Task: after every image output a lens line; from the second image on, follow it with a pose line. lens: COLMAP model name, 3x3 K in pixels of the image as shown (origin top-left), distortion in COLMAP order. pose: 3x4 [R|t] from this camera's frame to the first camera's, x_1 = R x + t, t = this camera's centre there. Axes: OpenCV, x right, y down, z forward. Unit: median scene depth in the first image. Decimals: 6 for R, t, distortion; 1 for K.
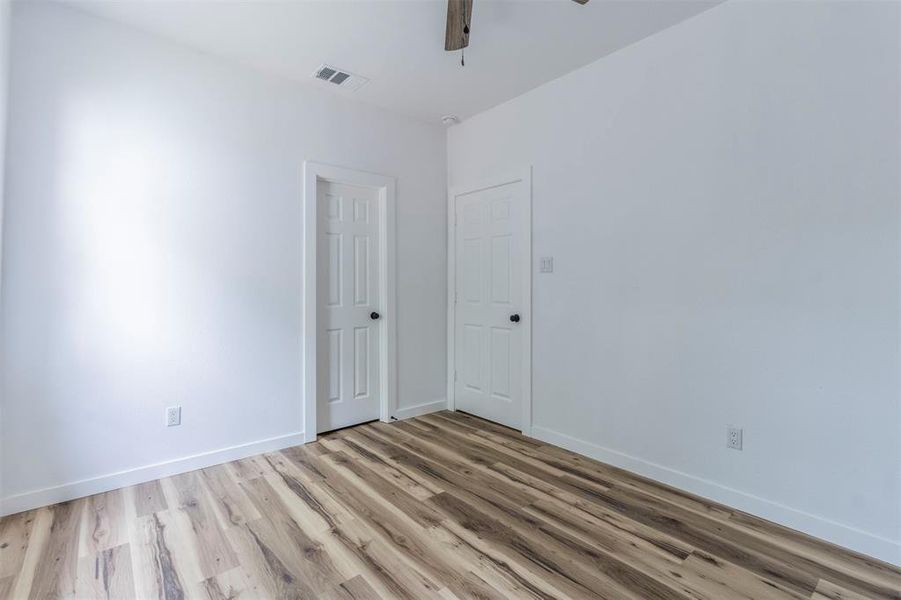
lens RADIAL K [[422.8, 0, 446.7], [0, 422.8, 286.7], [0, 0, 1]] dist [-0.001383, -0.000264]
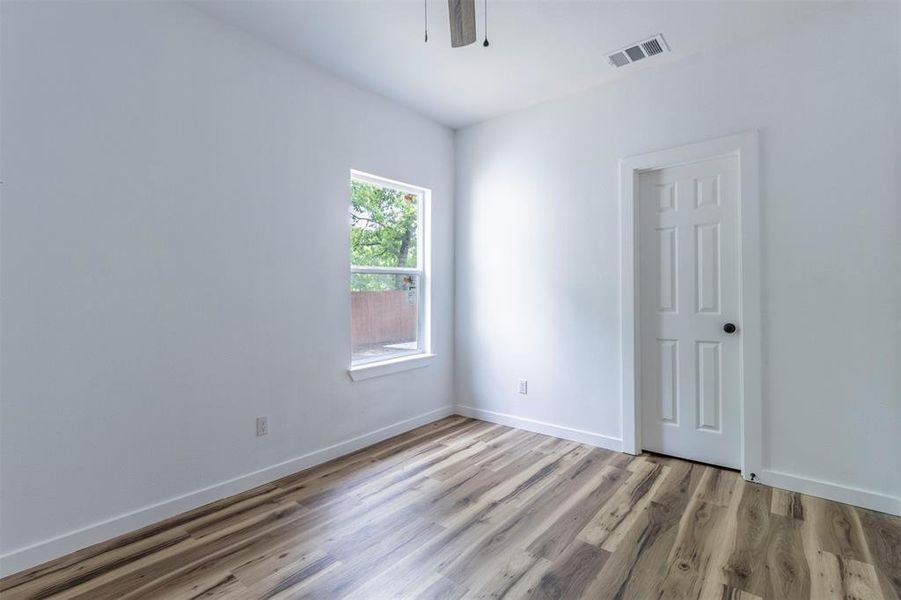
lens RADIAL K [[433.7, 0, 455.7], [0, 433.7, 296.2], [0, 0, 1]] dist [0.000119, 0.000097]
pose [[0.175965, 0.008443, -0.984360, 0.600122], [0.006043, 0.999935, 0.009657, 0.002854], [0.984378, -0.007647, 0.175902, 0.479007]]
